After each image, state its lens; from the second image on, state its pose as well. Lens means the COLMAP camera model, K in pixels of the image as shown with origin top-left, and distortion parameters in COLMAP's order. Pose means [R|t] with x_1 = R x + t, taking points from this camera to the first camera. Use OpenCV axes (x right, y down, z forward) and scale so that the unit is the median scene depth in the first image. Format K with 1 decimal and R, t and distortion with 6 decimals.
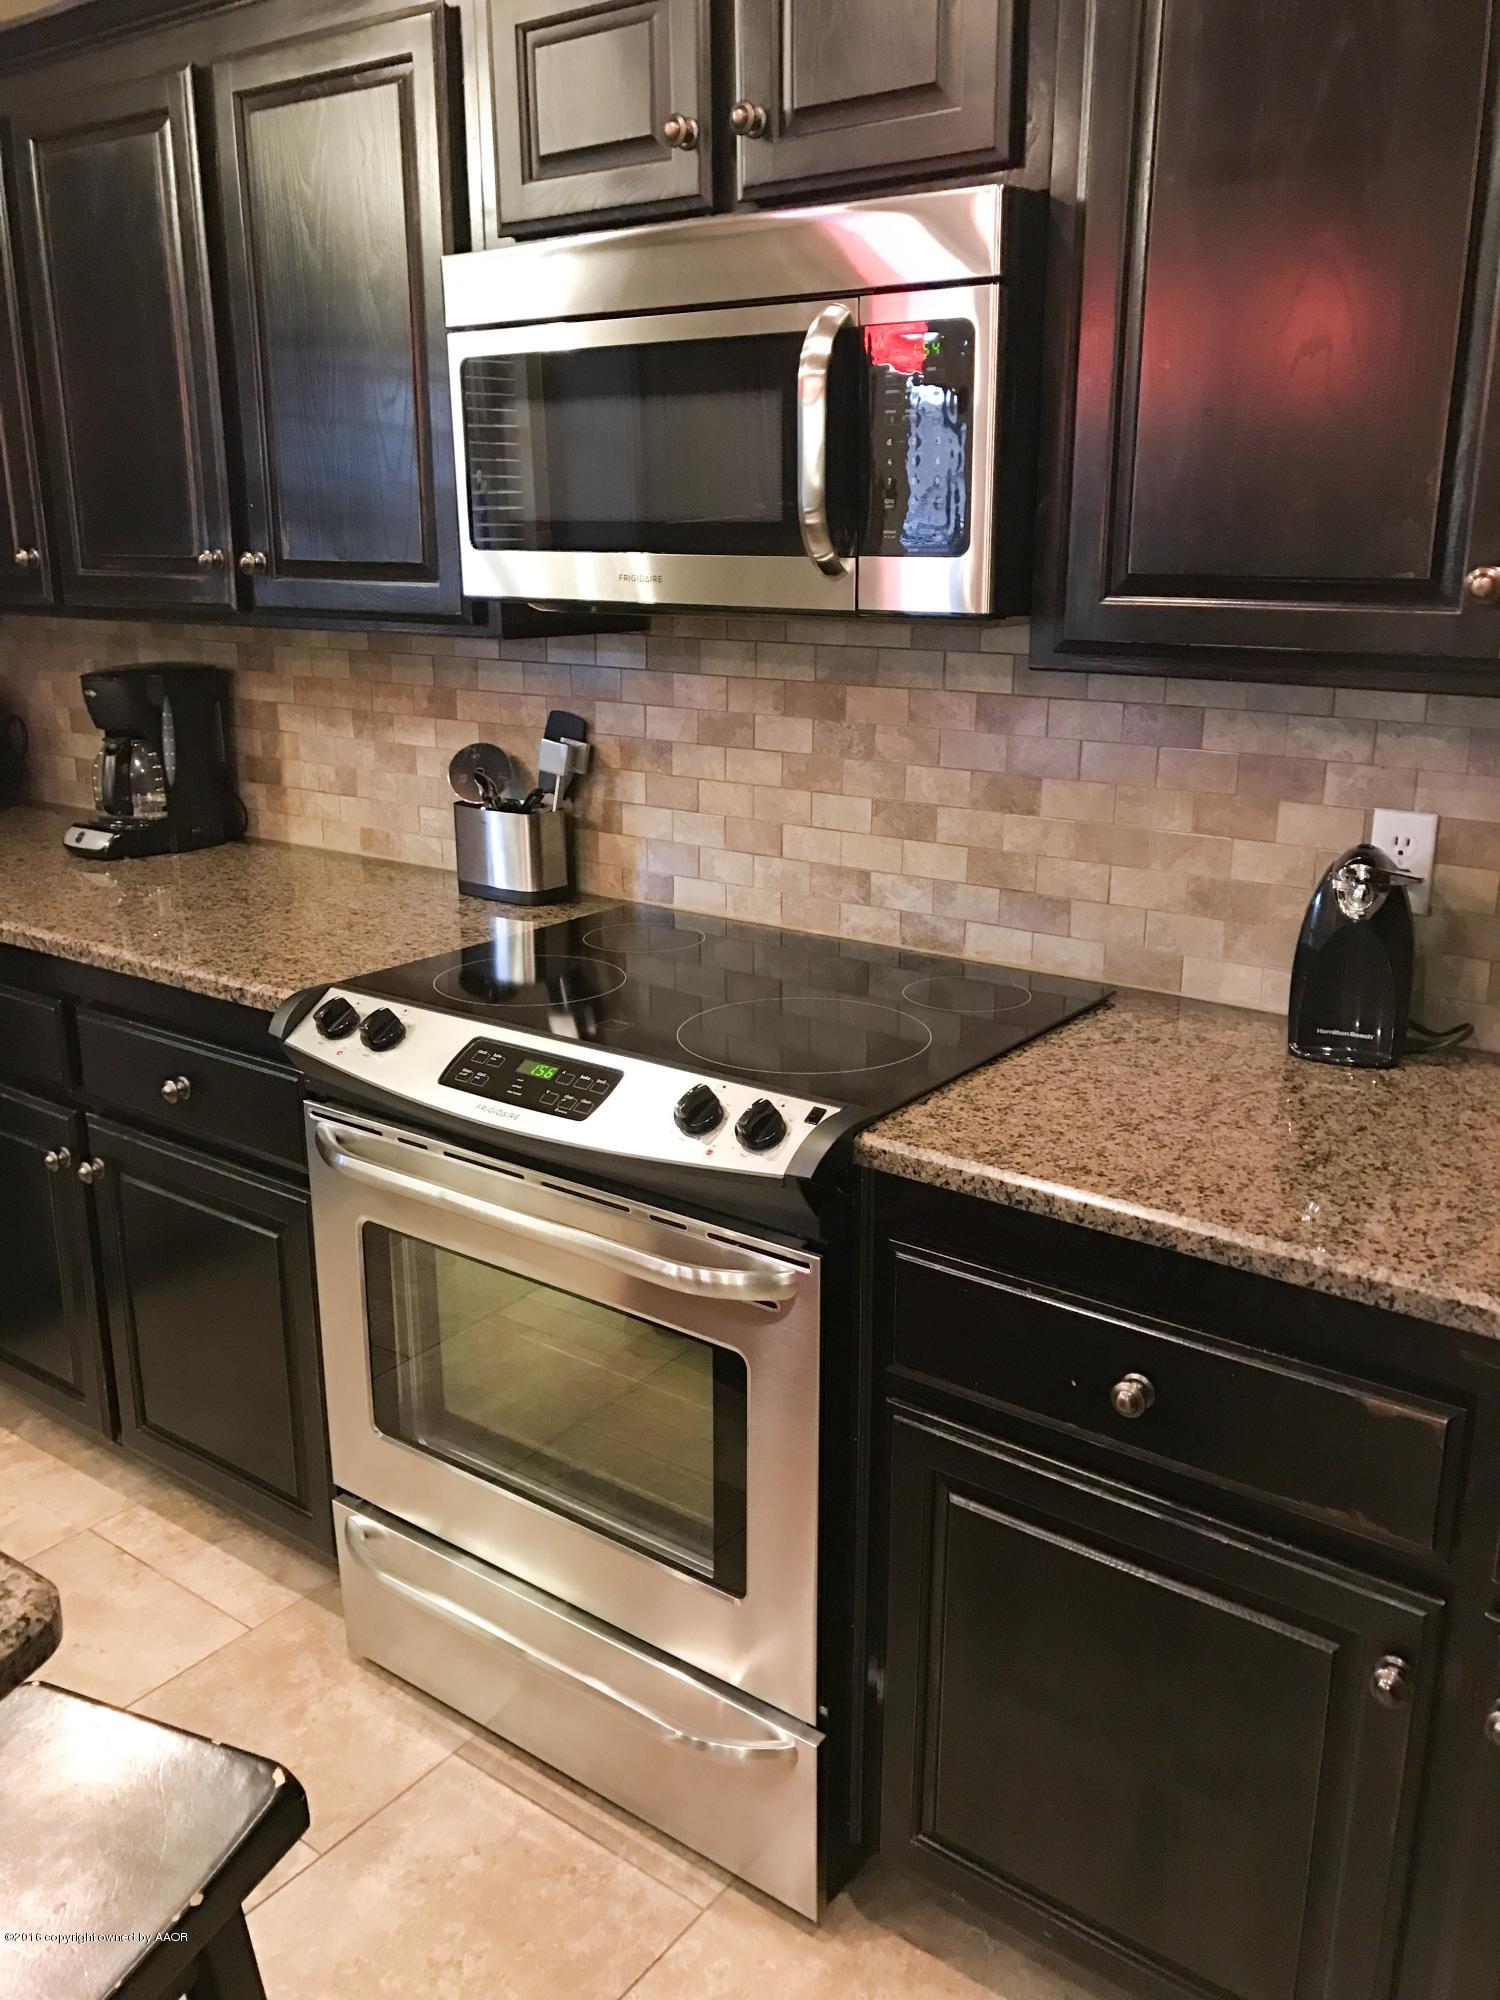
lens RADIAL K [[1650.5, 0, 756.6], [0, 1650.5, 993.6], [0, 0, 1]] dist [0.070423, -0.079294]
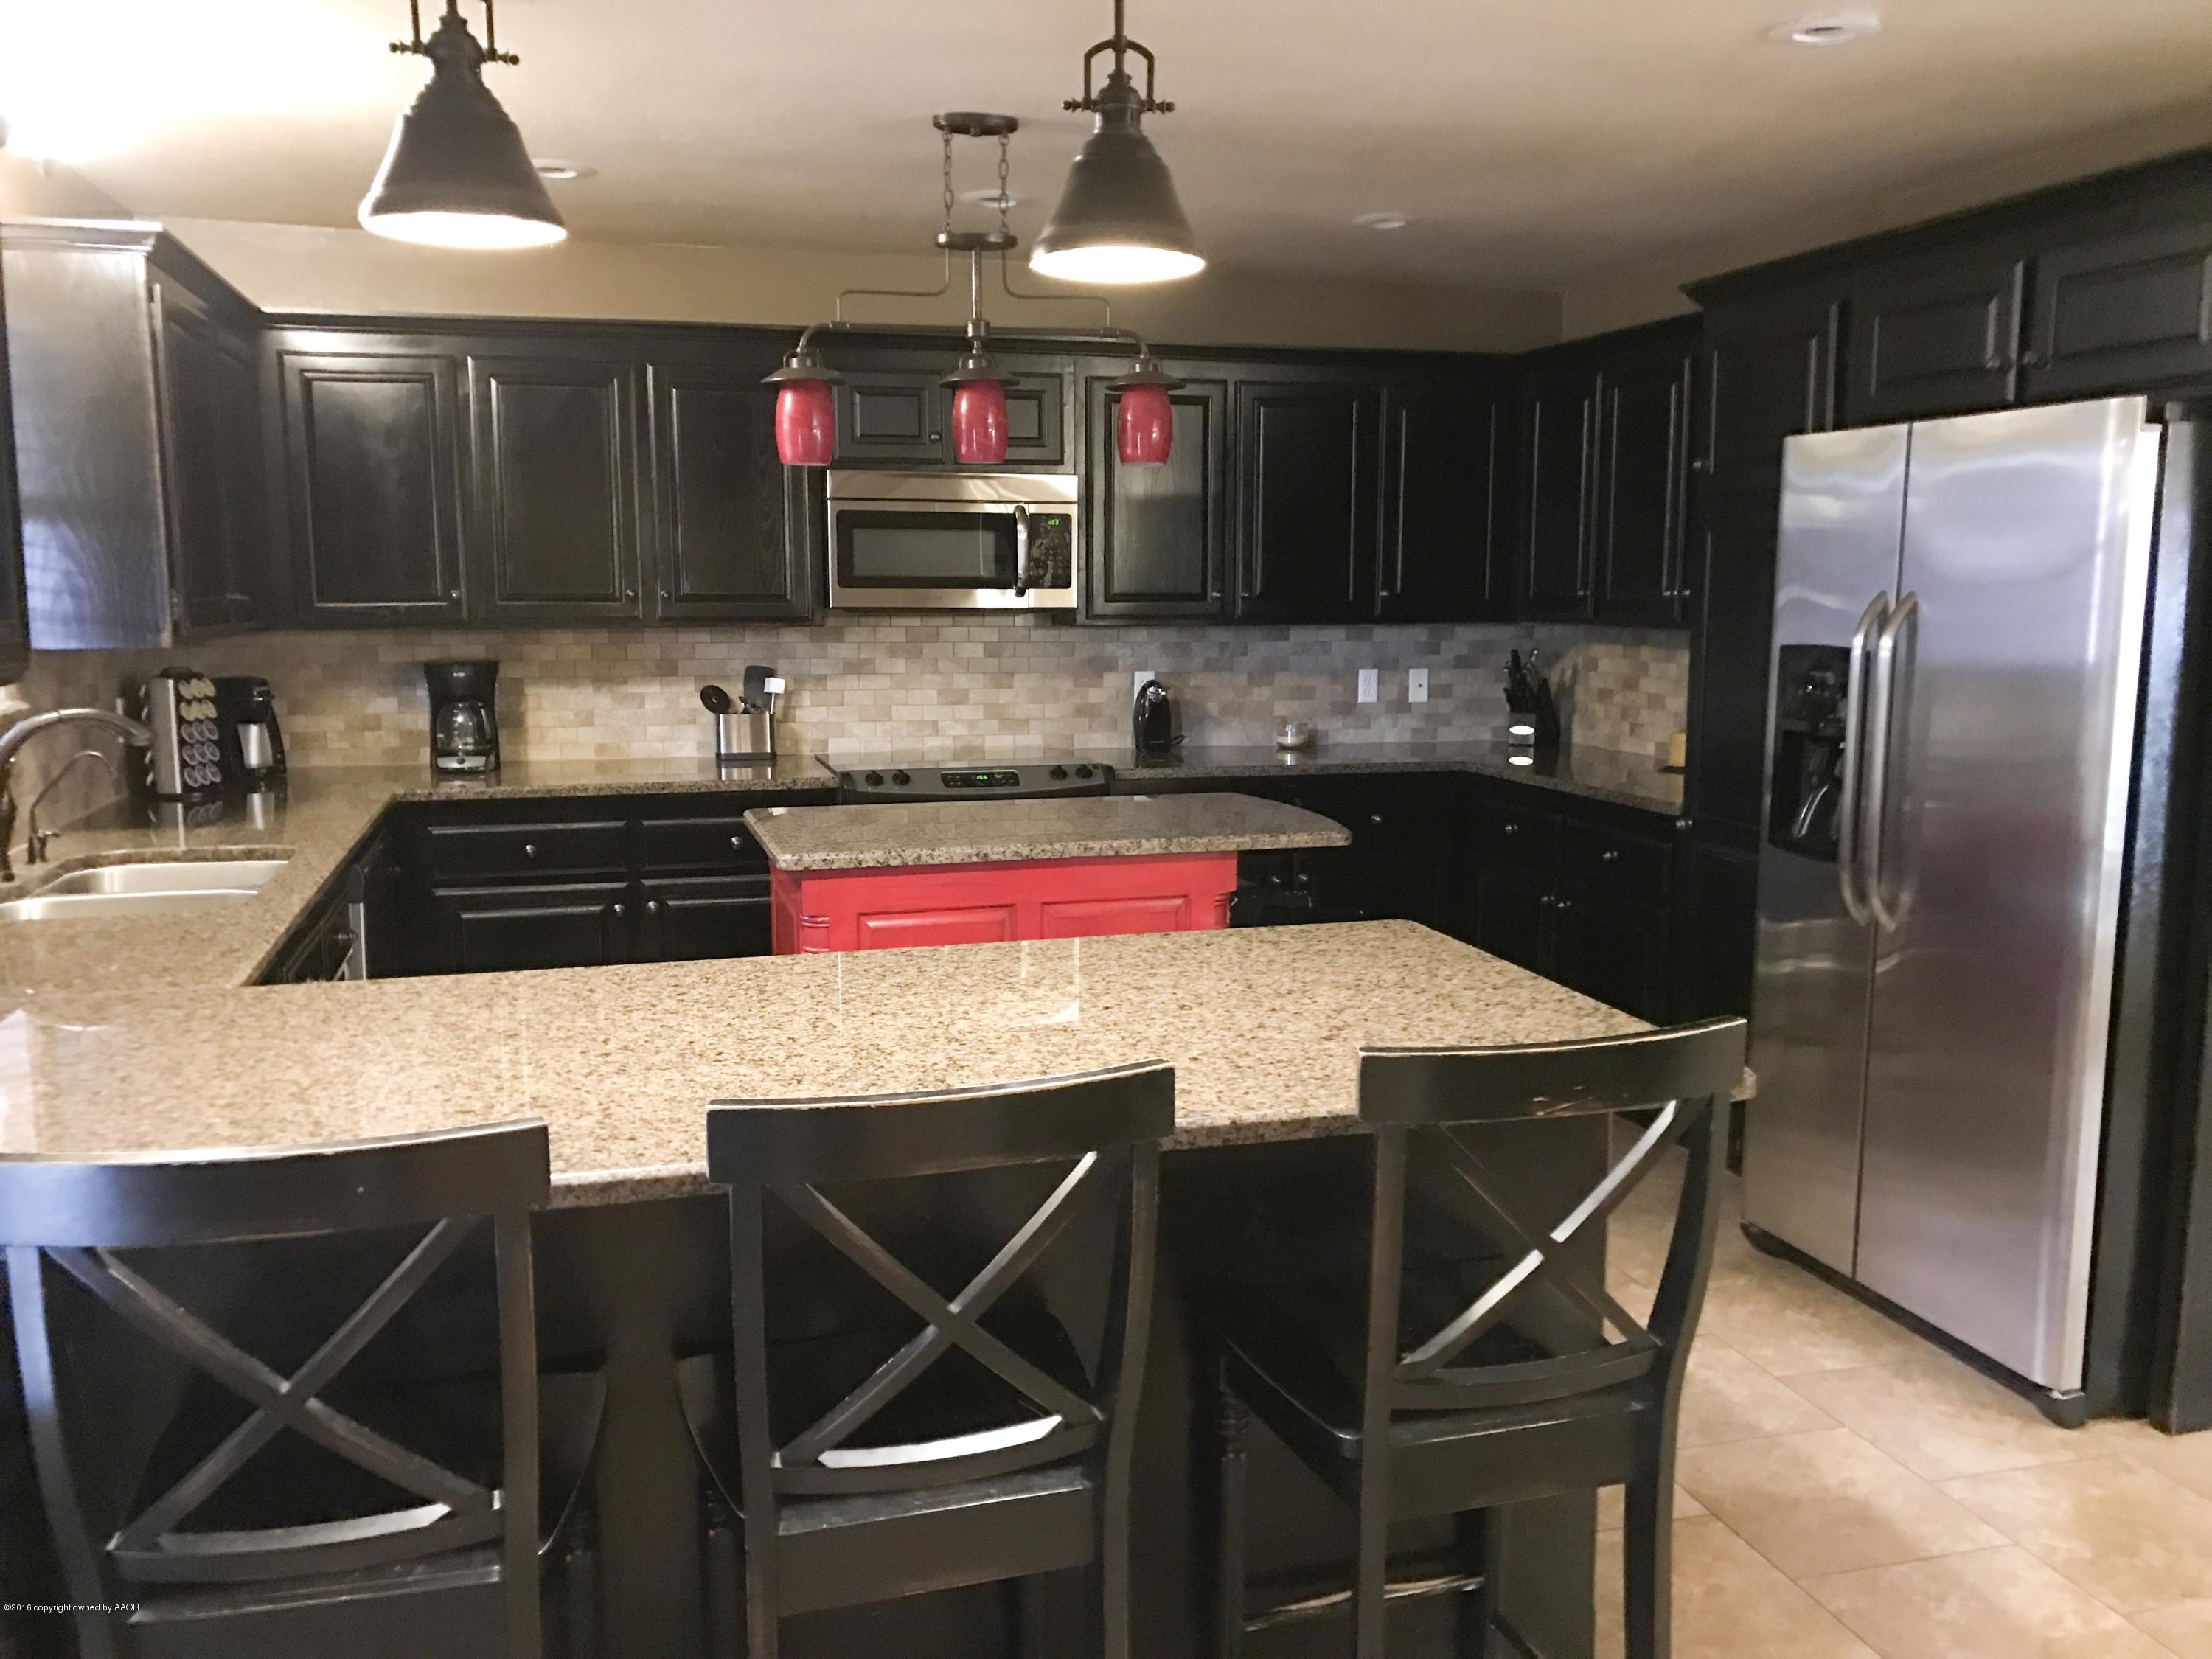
lens RADIAL K [[1825.5, 0, 1107.9], [0, 1825.5, 833.0], [0, 0, 1]] dist [0.070423, -0.079294]
pose [[0.609302, -0.111863, 0.785008, -1.876329], [0.213840, 0.976500, -0.026826, 0.207164], [-0.763560, 0.184211, 0.618905, -0.772093]]
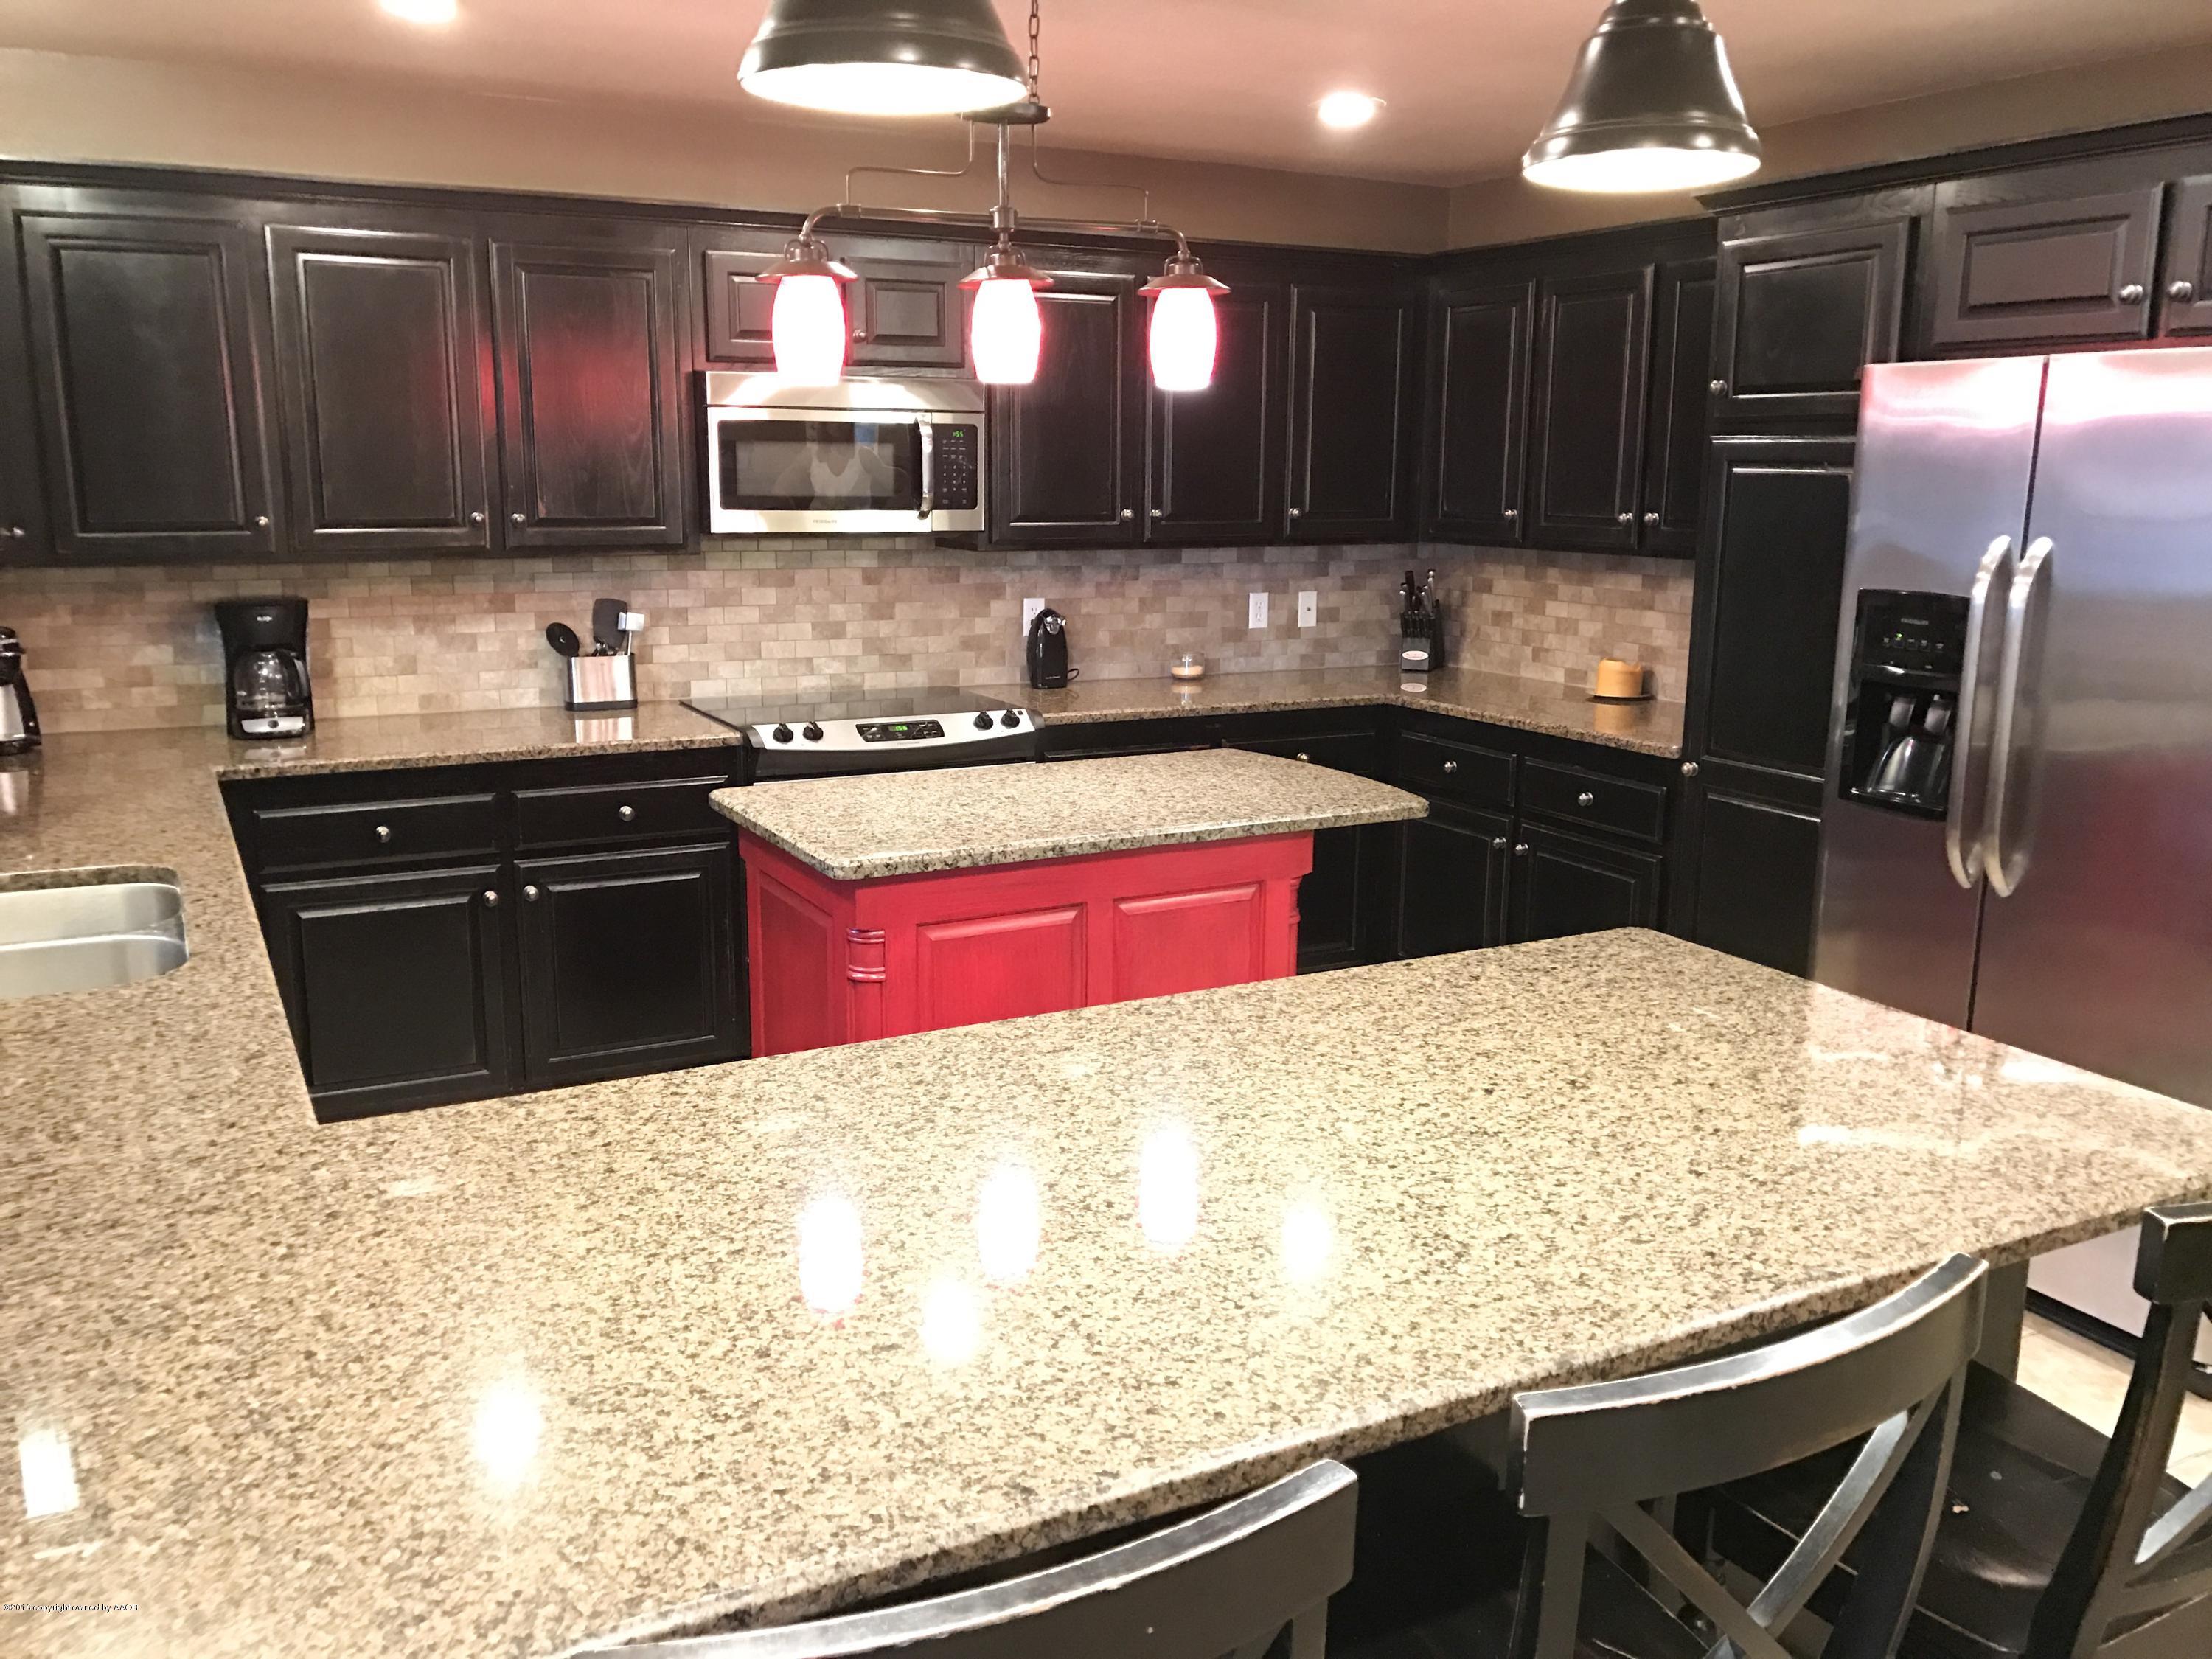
lens RADIAL K [[1825.5, 0, 1093.2], [0, 1825.5, 826.6], [0, 0, 1]] dist [0.070423, -0.079294]
pose [[0.435780, -0.177450, 0.882387, -1.881330], [0.236892, 0.968419, 0.077758, 0.036702], [-0.868319, 0.175146, 0.464054, -0.338077]]
